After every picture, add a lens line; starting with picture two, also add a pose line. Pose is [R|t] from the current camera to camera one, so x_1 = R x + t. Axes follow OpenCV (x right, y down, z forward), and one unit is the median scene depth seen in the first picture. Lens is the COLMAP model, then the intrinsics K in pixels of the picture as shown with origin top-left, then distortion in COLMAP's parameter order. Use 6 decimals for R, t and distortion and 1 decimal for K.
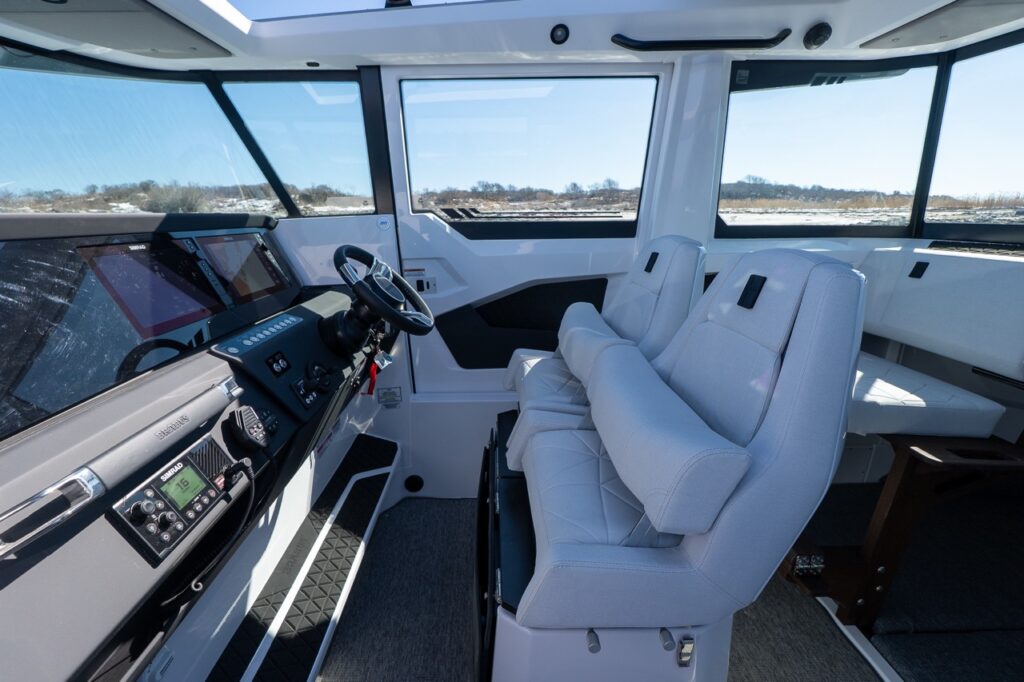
lens RADIAL K [[437.0, 0, 506.8], [0, 437.0, 340.1], [0, 0, 1]] dist [-0.007922, -0.000180]
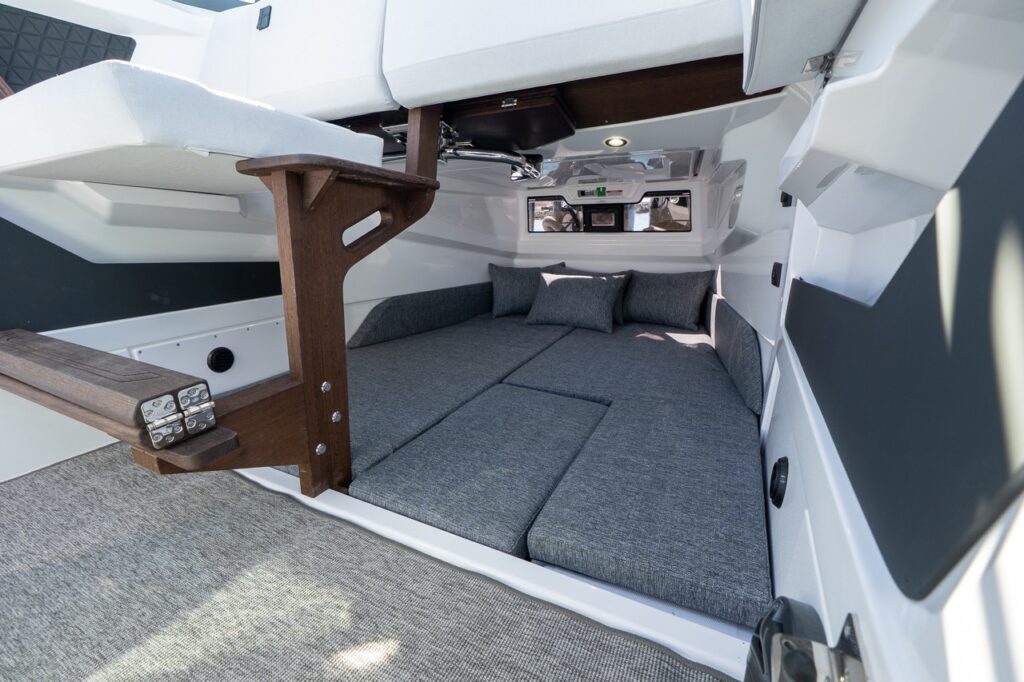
lens RADIAL K [[428.2, 0, 511.4], [0, 428.2, 341.2], [0, 0, 1]] dist [-0.002273, -0.000281]
pose [[0.482897, -0.249477, 0.839387, 0.475569], [0.266309, 0.954995, 0.130630, 0.459848], [-0.834200, 0.160455, 0.527603, 0.413528]]
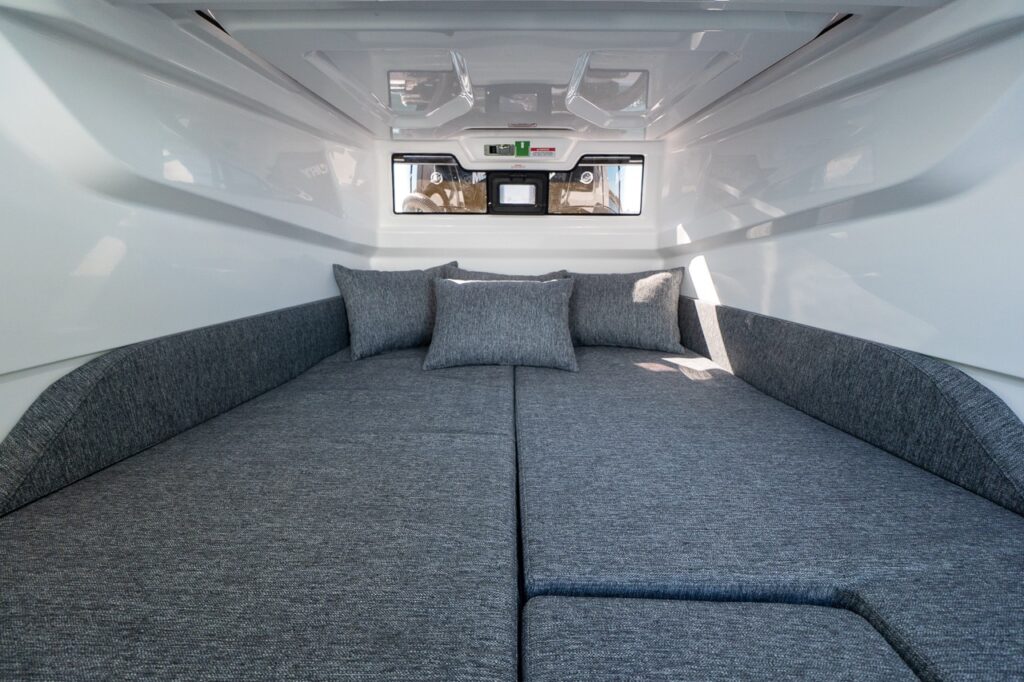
lens RADIAL K [[428.2, 0, 511.4], [0, 428.2, 341.2], [0, 0, 1]] dist [-0.002273, -0.000281]
pose [[0.043030, -0.263701, 0.963644, 1.053310], [0.275978, 0.930145, 0.242210, 0.392942], [-0.960200, 0.255523, 0.112800, 0.954272]]
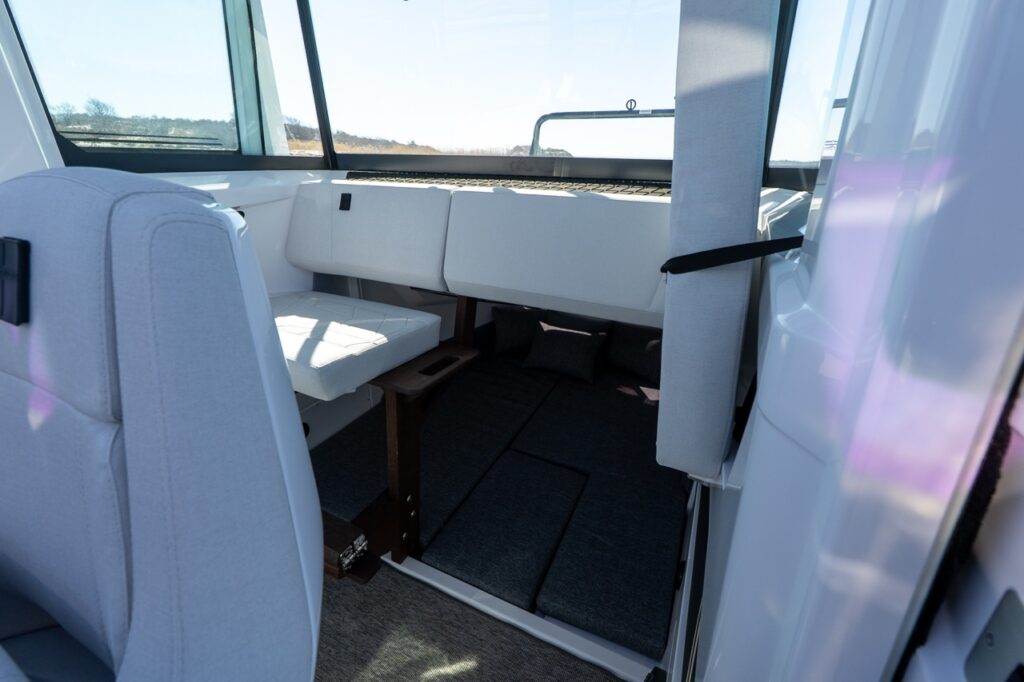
lens RADIAL K [[427.6, 0, 512.0], [0, 427.6, 341.0], [0, 0, 1]] dist [-0.003479, -0.000715]
pose [[0.455698, -0.328043, 0.827482, 0.257046], [0.226009, 0.941791, 0.248896, -0.024440], [-0.860964, 0.073597, 0.503314, 0.249338]]
